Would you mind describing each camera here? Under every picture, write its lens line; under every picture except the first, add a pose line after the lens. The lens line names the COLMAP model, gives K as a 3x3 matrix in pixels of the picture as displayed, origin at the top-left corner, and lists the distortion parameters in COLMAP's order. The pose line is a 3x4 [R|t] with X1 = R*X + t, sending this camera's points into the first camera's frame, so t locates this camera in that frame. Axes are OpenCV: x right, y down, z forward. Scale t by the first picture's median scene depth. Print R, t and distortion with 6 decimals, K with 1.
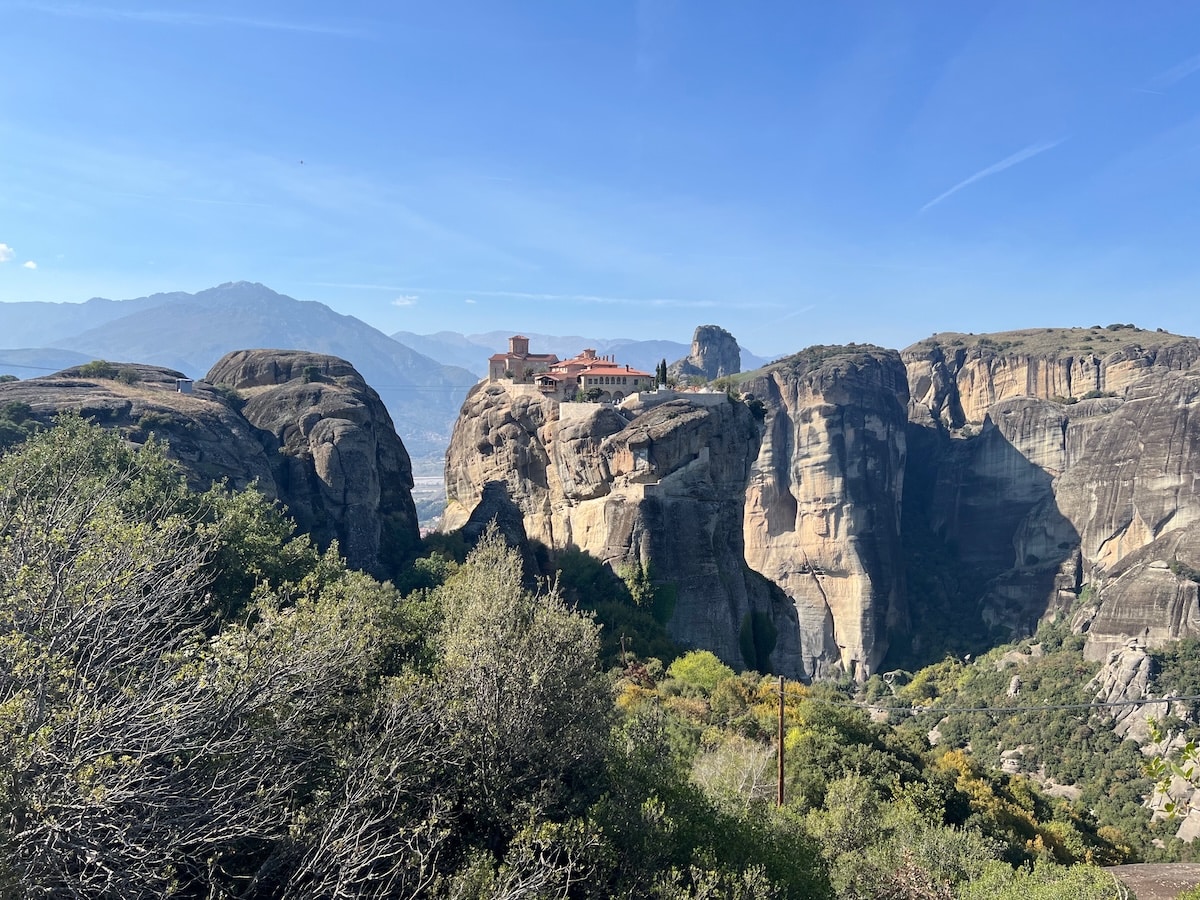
lens RADIAL K [[906.6, 0, 597.9], [0, 906.6, 434.8], [0, 0, 1]] dist [0.142843, -0.270667]
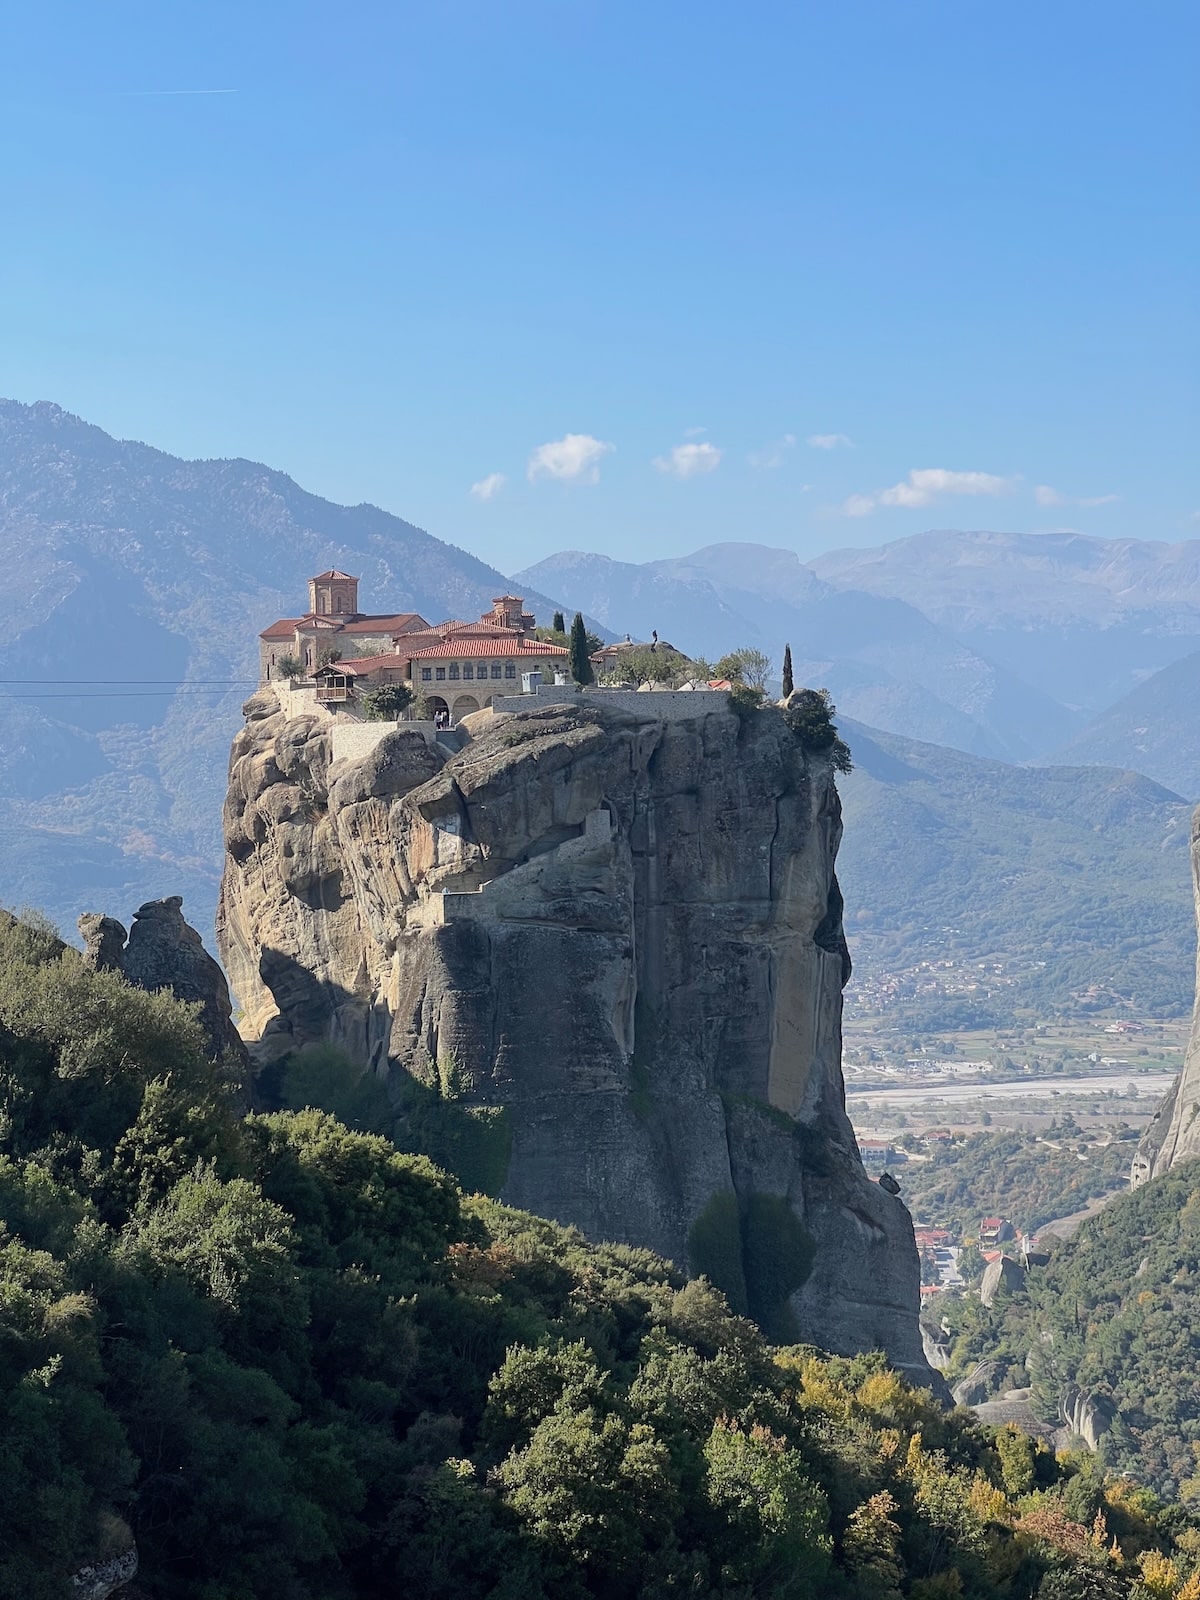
lens RADIAL K [[3637.6, 0, 600.0], [0, 3637.6, 800.0], [0, 0, 1]] dist [-0.299909, 9.150506]
pose [[0.977615, -0.028863, -0.208413, 0.462947], [0.020539, 0.998907, -0.041997, 0.078981], [0.209397, 0.036776, 0.977139, -0.686999]]
